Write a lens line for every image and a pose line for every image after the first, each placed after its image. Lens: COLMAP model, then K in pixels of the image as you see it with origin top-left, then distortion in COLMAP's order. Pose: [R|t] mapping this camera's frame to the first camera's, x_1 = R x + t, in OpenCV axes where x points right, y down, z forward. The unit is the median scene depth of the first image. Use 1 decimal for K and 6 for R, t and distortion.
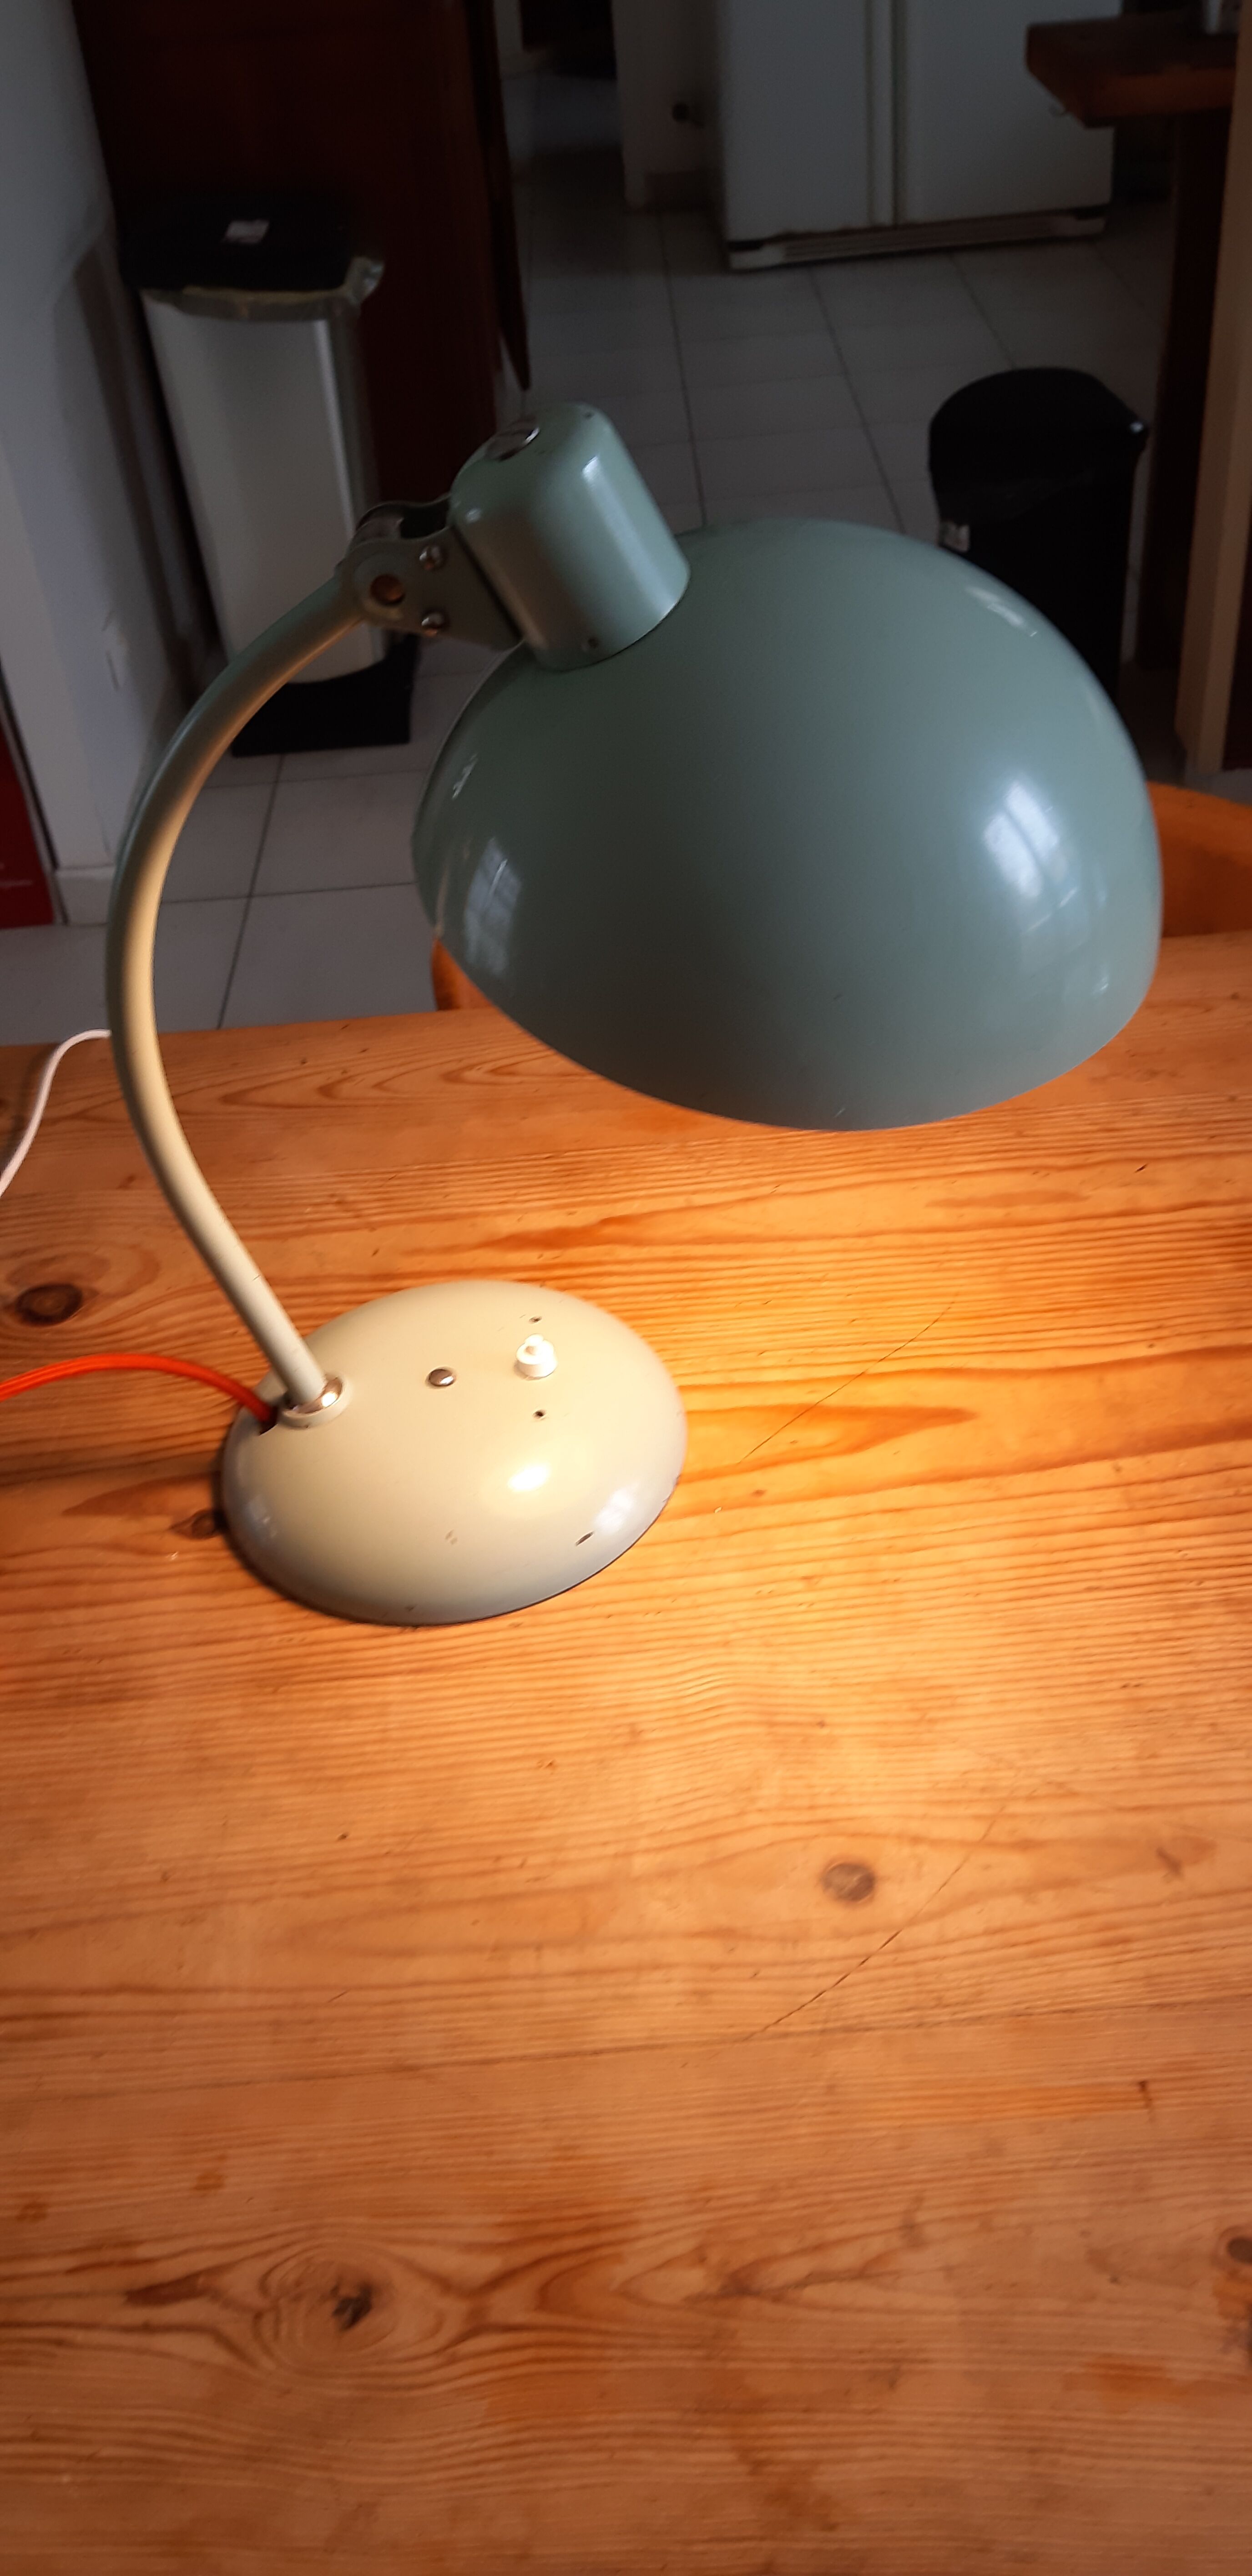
lens RADIAL K [[2064.9, 0, 664.4], [0, 2064.9, 1279.1], [0, 0, 1]] dist [0.109863, -0.233205]
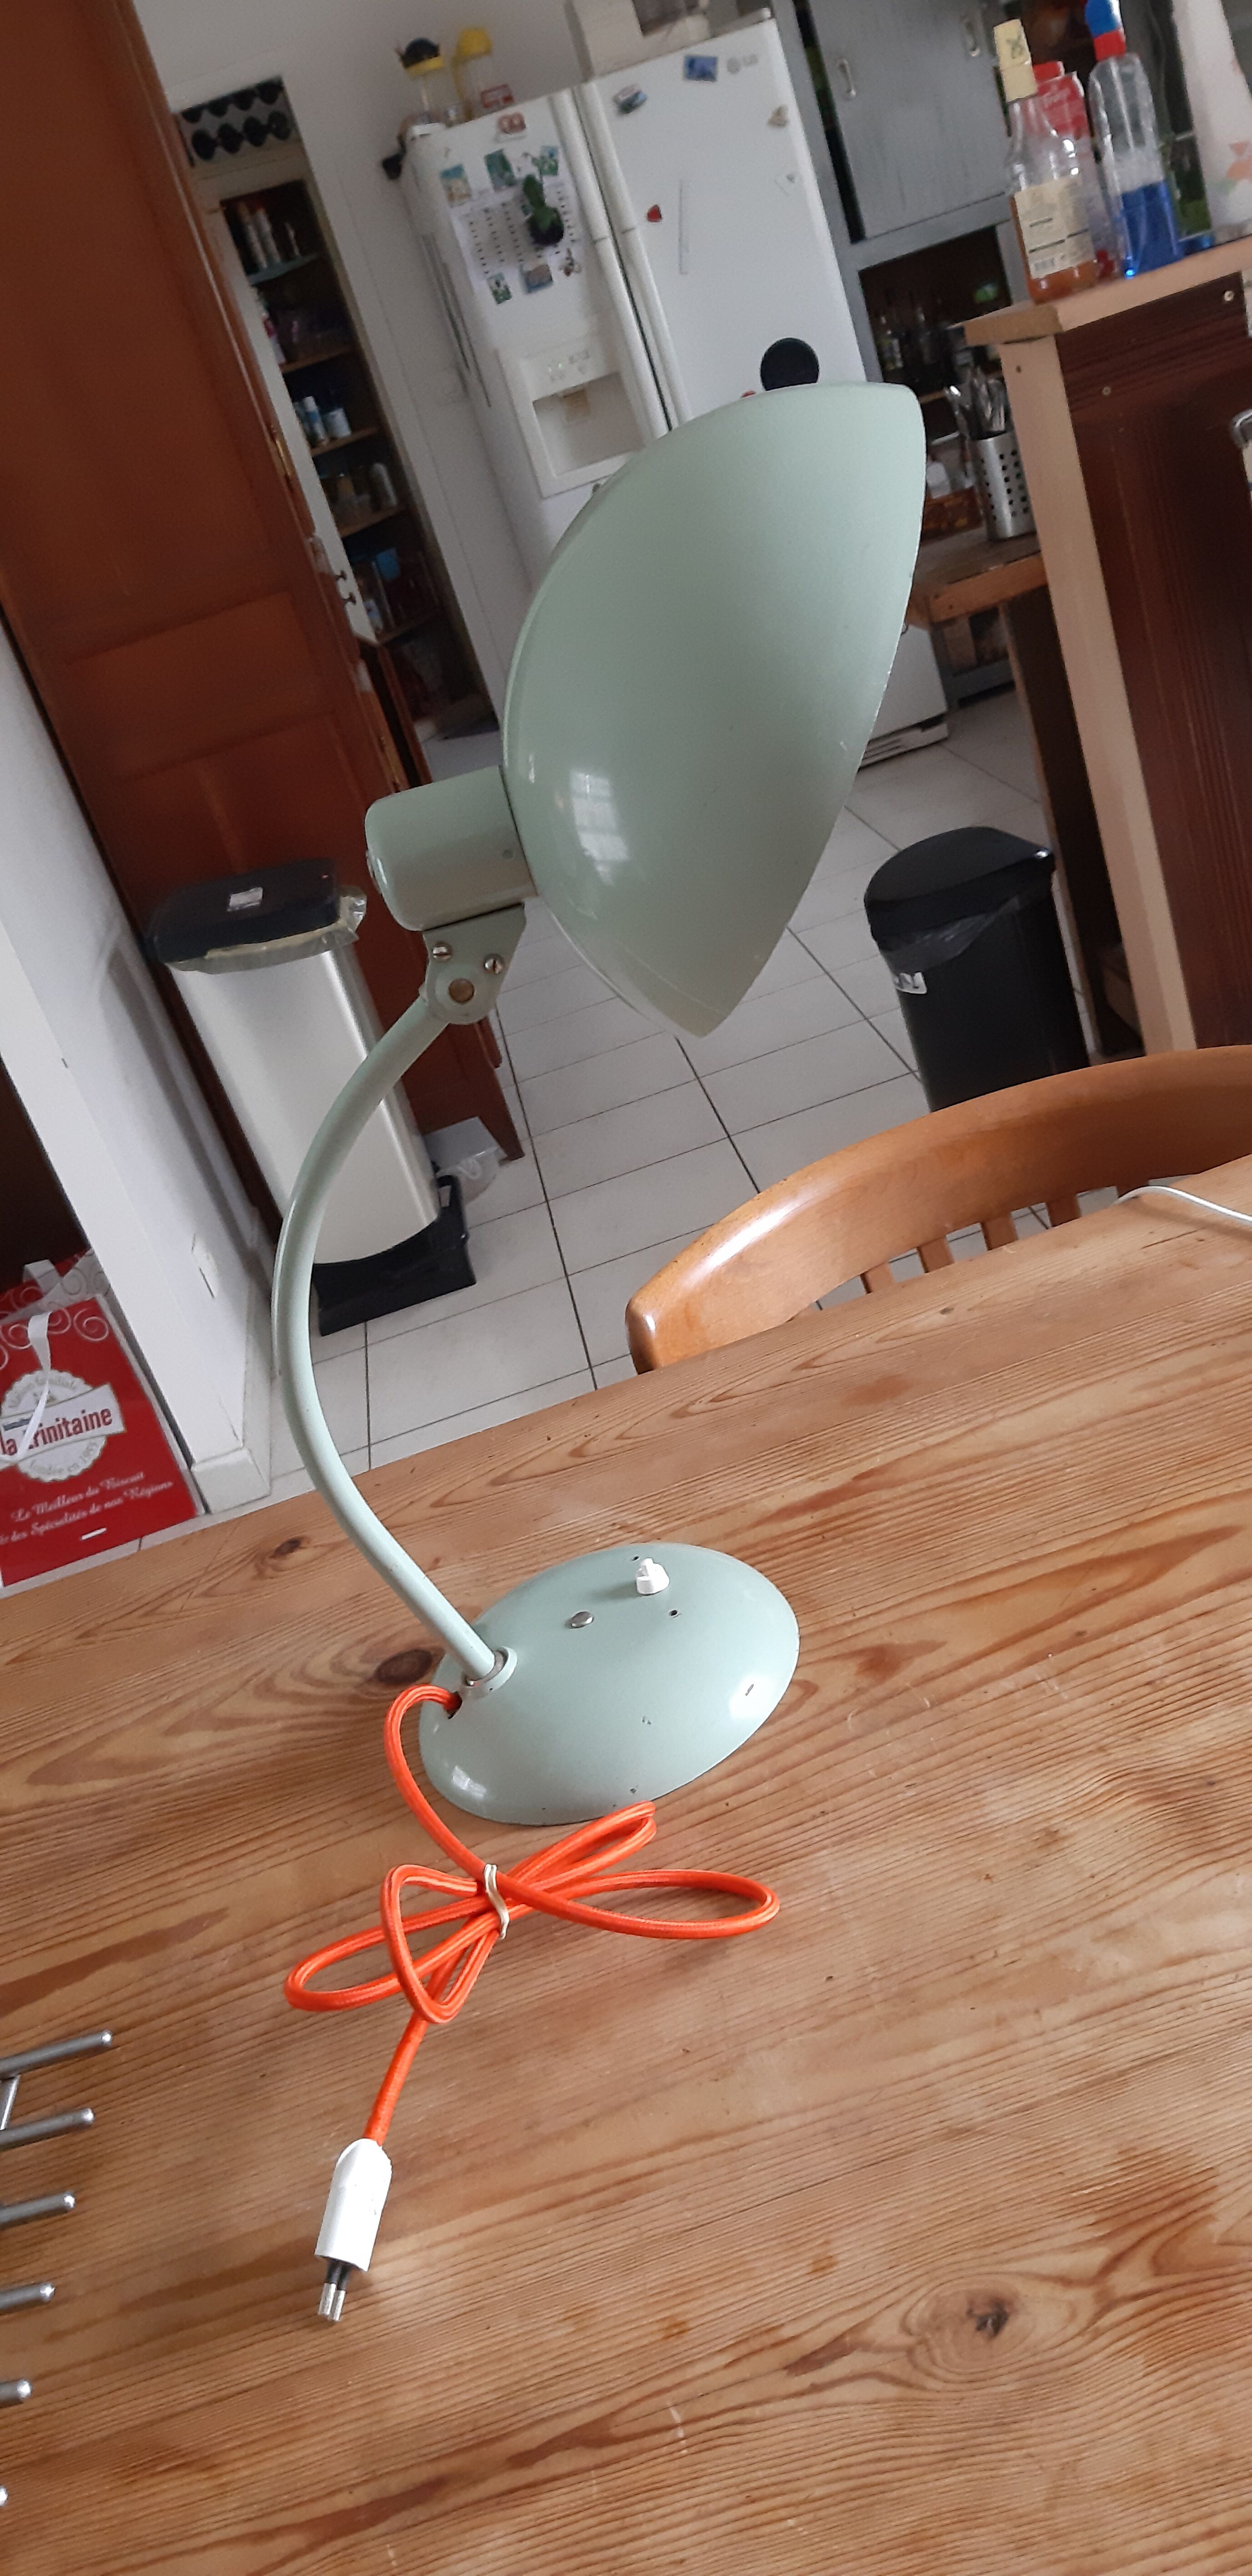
lens RADIAL K [[2048.6, 0, 655.3], [0, 2048.6, 1270.8], [0, 0, 1]] dist [0.090179, -0.170617]
pose [[0.968739, -0.248015, 0.005714, -0.151789], [0.241001, 0.935381, -0.258805, 0.172078], [0.058843, 0.252092, 0.965913, -0.162968]]
